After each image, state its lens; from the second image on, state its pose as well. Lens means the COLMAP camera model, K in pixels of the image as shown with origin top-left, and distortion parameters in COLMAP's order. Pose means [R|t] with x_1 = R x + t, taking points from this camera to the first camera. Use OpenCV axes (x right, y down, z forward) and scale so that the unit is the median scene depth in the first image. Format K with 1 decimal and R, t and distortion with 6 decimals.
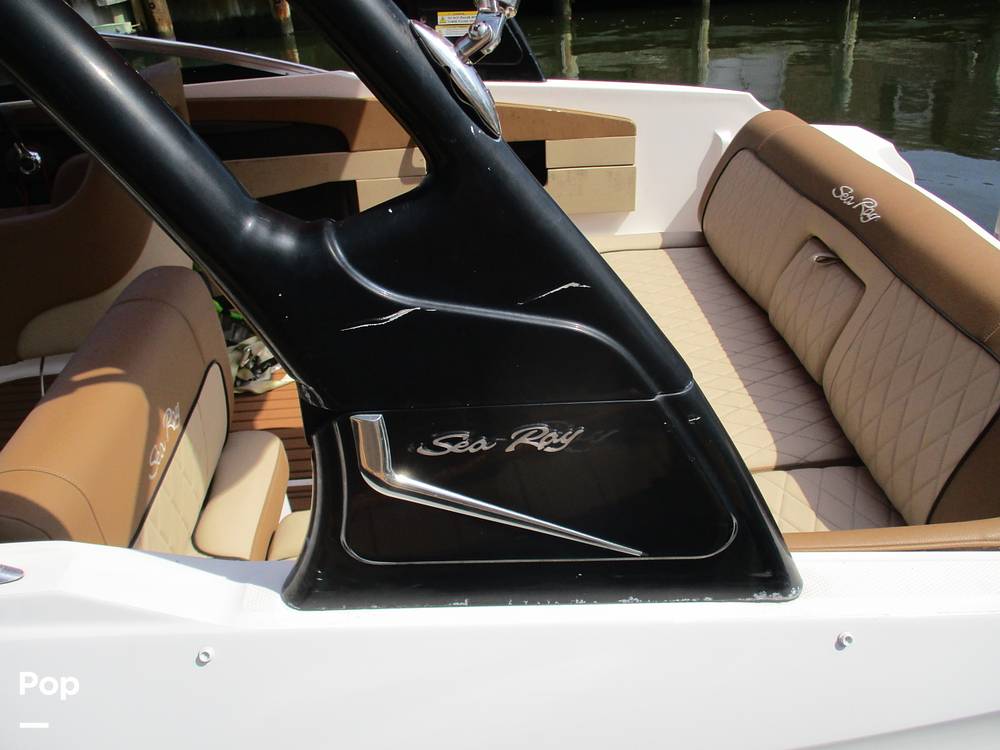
lens RADIAL K [[839.8, 0, 500.0], [0, 839.8, 375.0], [0, 0, 1]] dist [-0.033604, -0.005739]
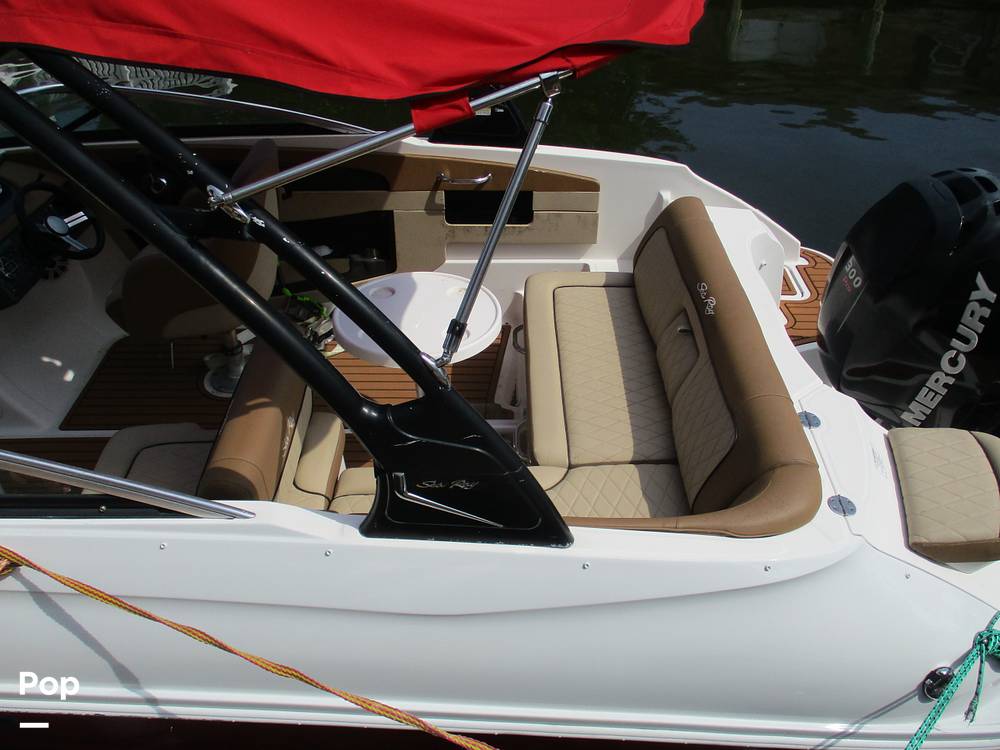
lens RADIAL K [[789.4, 0, 500.0], [0, 789.4, 375.0], [0, 0, 1]] dist [0.005795, -0.052018]
pose [[0.997384, 0.071341, -0.011684, 0.064034], [-0.069648, 0.991584, 0.109132, -0.206344], [0.019372, -0.108033, 0.993959, -0.547075]]
